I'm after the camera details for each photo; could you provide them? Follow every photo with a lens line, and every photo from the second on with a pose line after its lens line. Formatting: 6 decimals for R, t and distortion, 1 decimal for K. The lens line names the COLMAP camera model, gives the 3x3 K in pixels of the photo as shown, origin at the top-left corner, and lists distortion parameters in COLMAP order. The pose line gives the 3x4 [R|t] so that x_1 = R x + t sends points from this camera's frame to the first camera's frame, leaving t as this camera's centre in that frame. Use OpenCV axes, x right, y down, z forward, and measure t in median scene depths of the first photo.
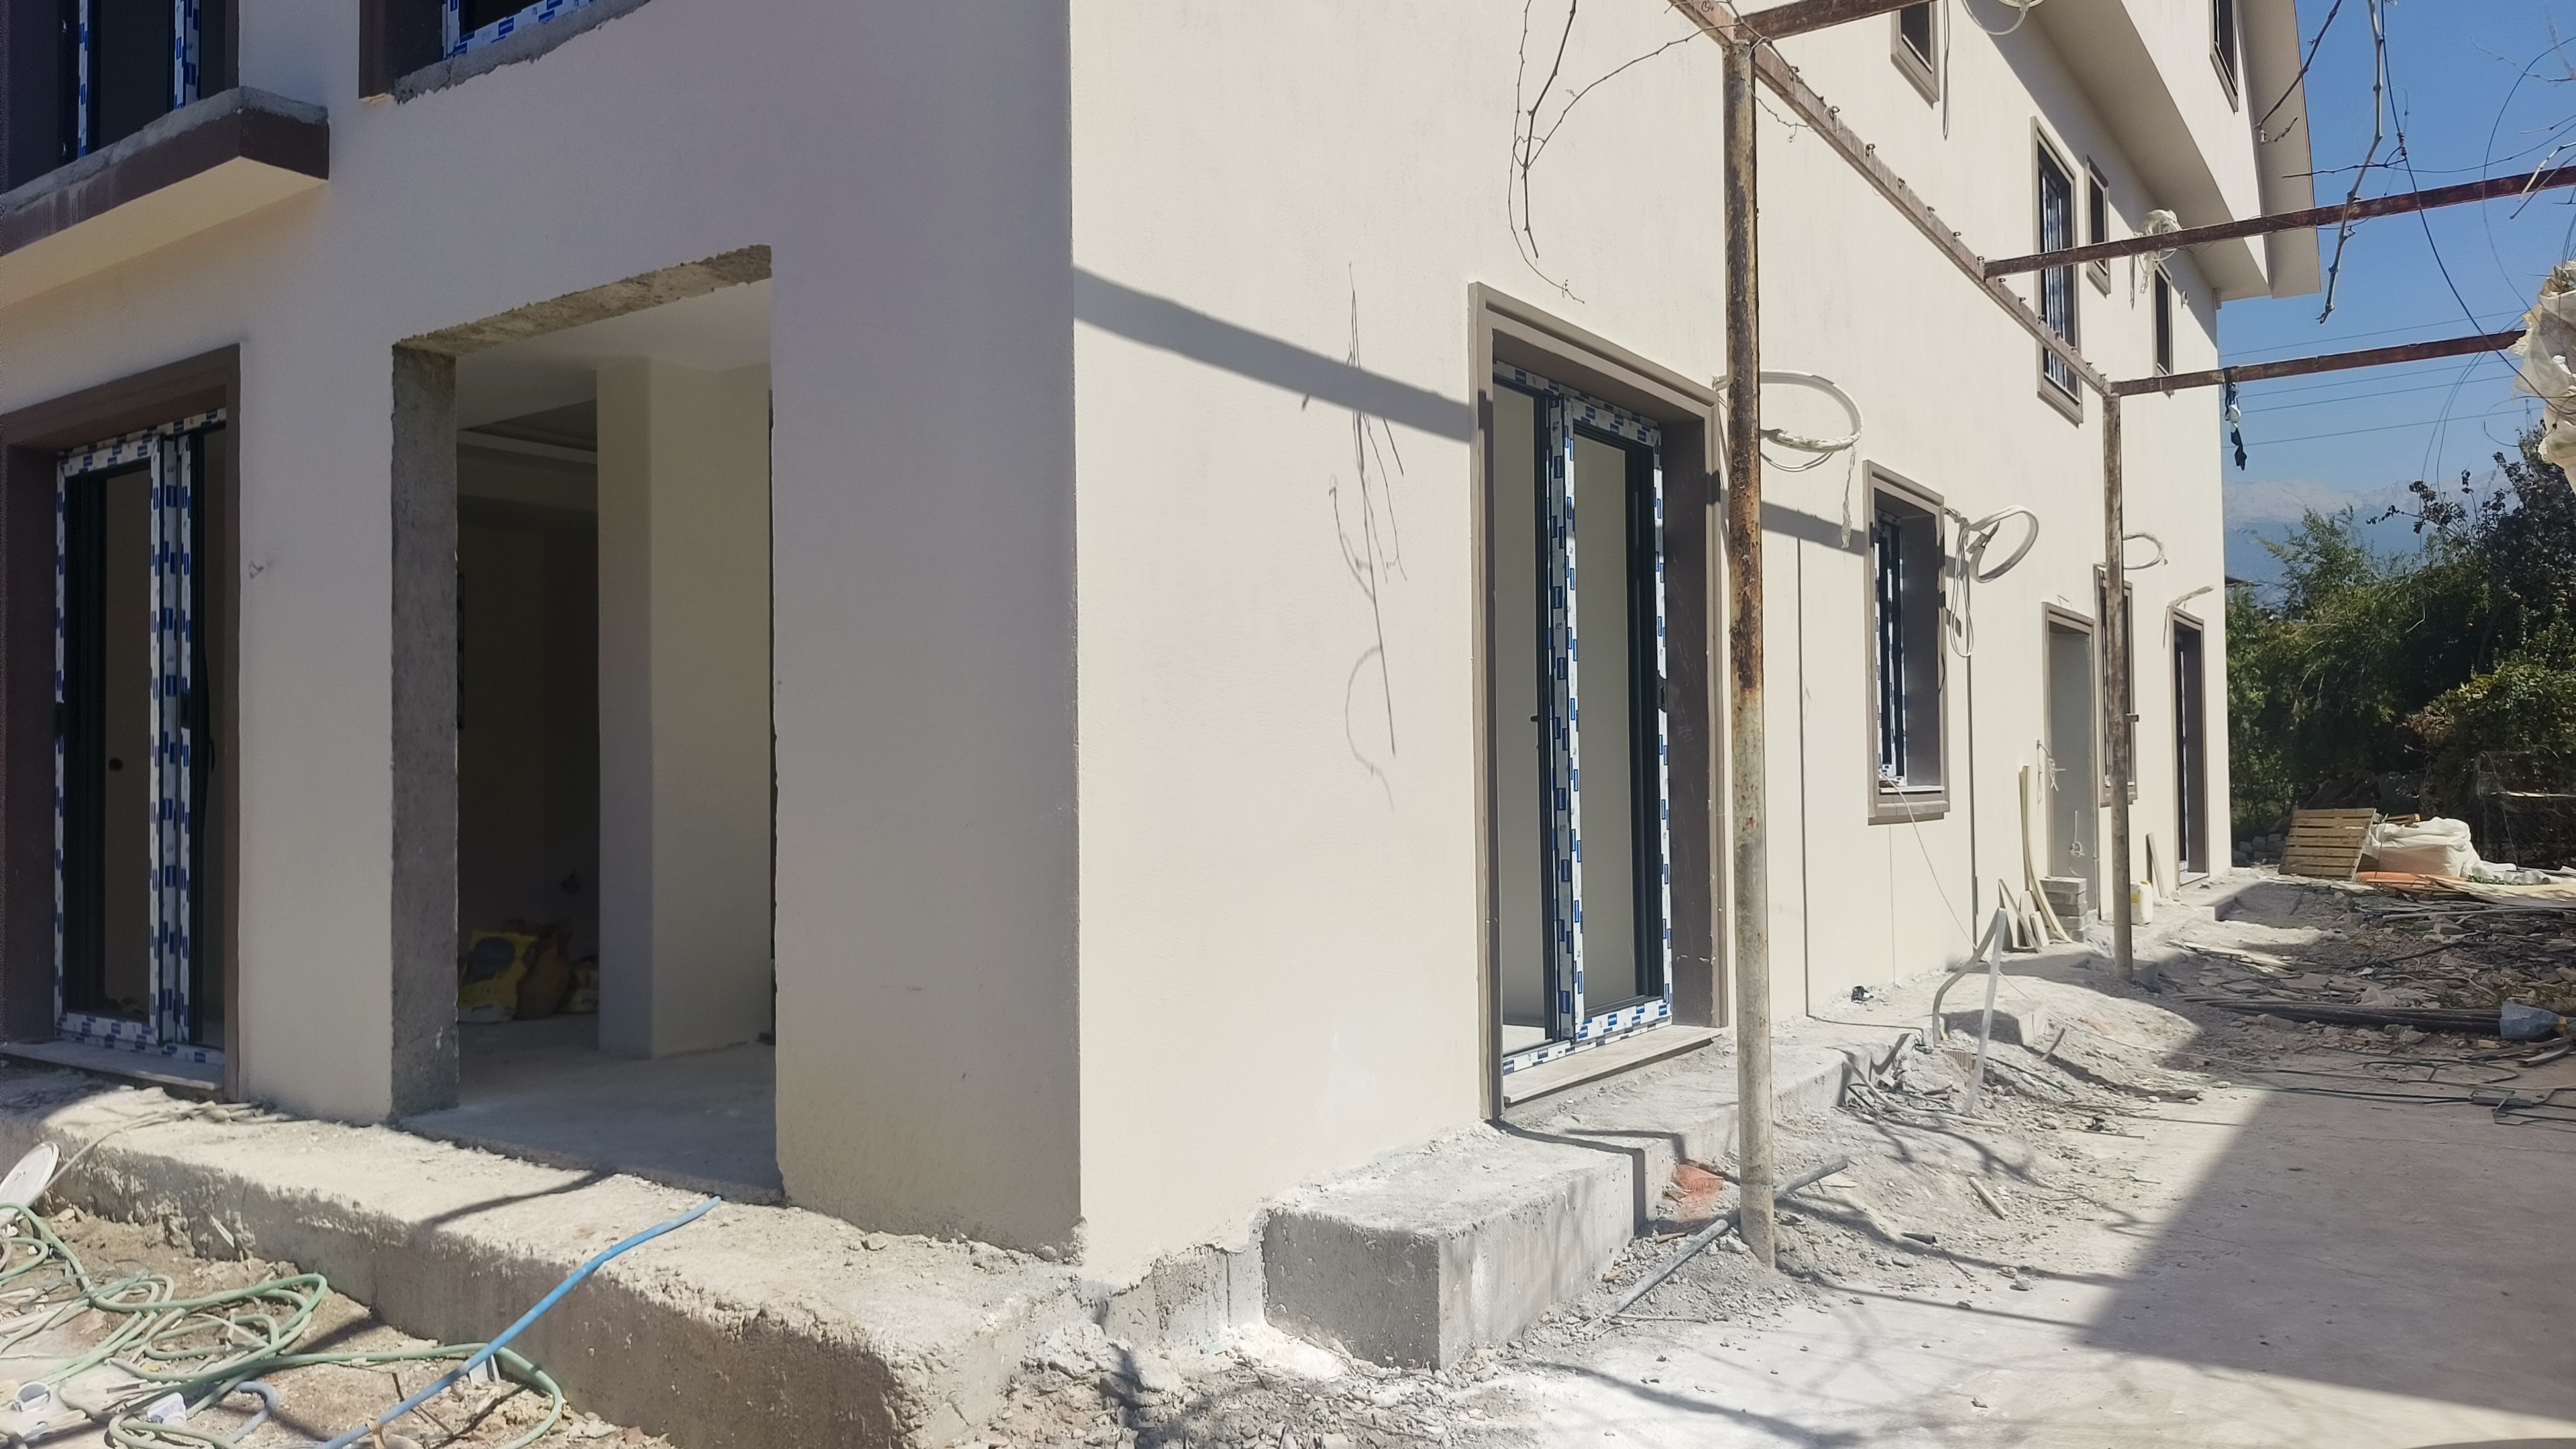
lens RADIAL K [[1772.4, 0, 1288.0], [0, 1772.4, 724.5], [0, 0, 1]] dist [0.059256, -0.127287]
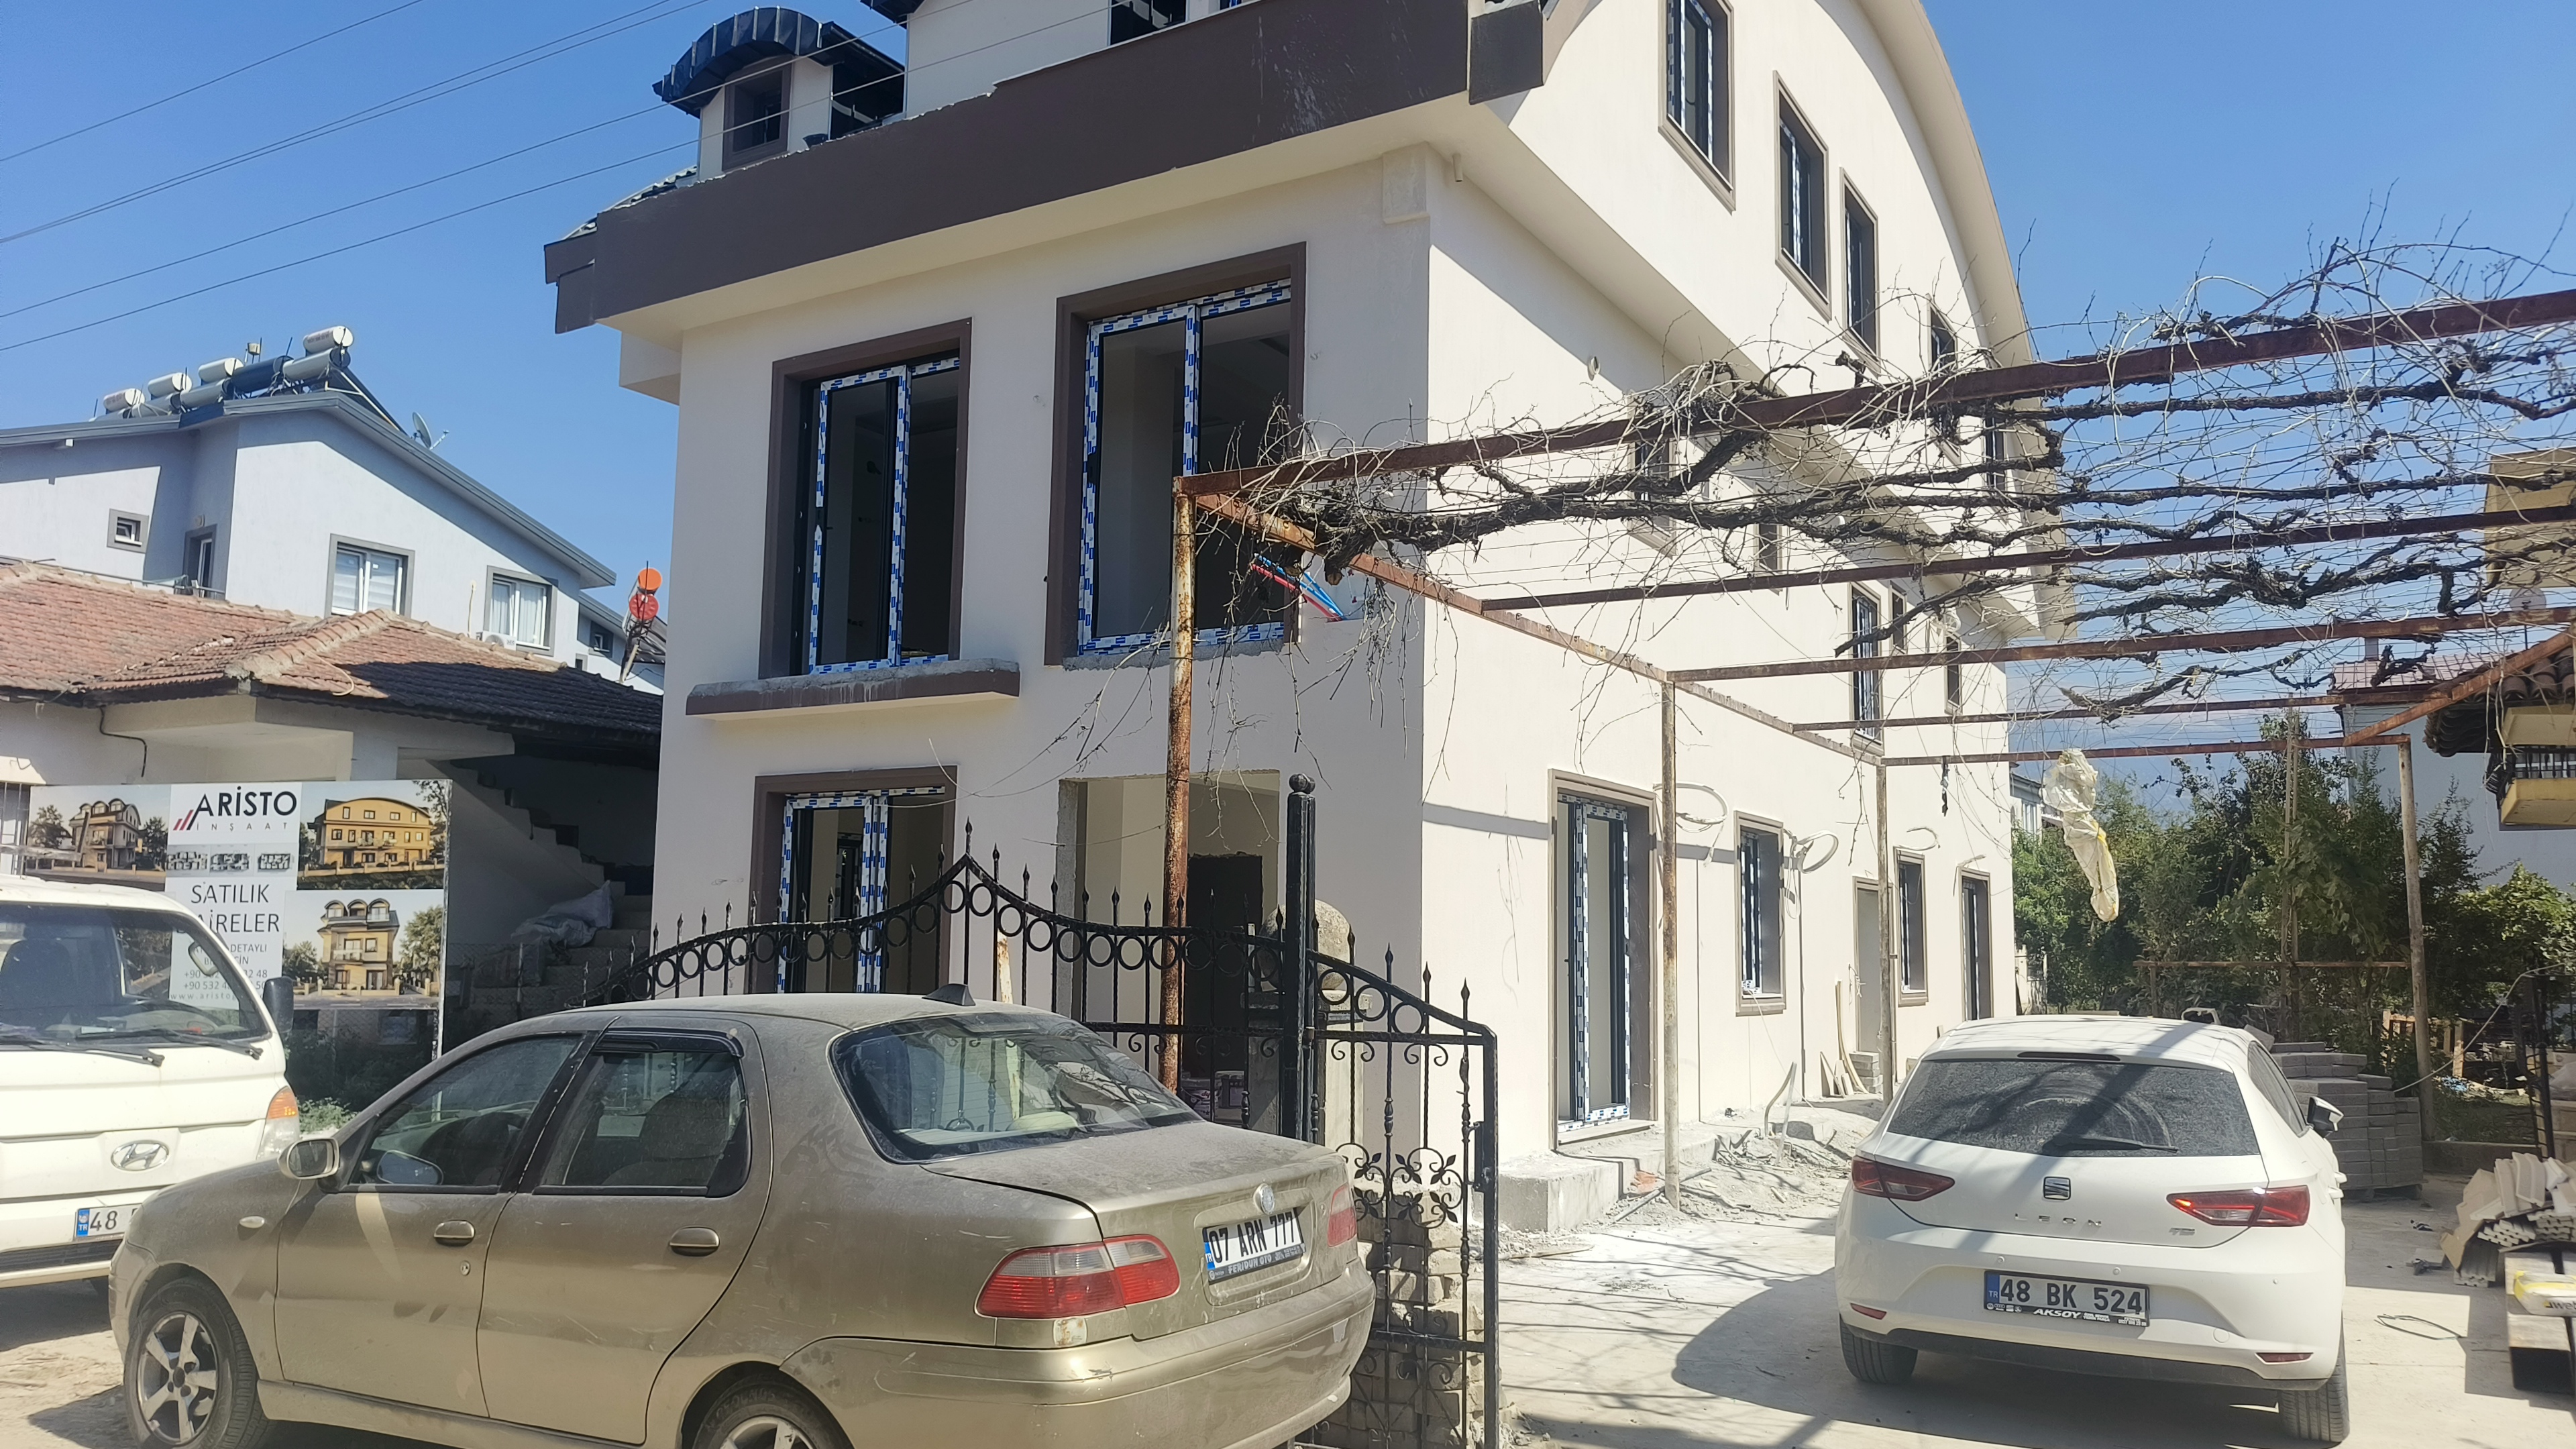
lens RADIAL K [[1823.5, 0, 1288.0], [0, 1823.5, 724.5], [0, 0, 1]] dist [0.002059, 0.000453]
pose [[0.998354, 0.032139, 0.047510, -0.274853], [-0.027628, 0.995307, -0.092736, -0.067211], [-0.050268, 0.091270, 0.994557, -1.038112]]
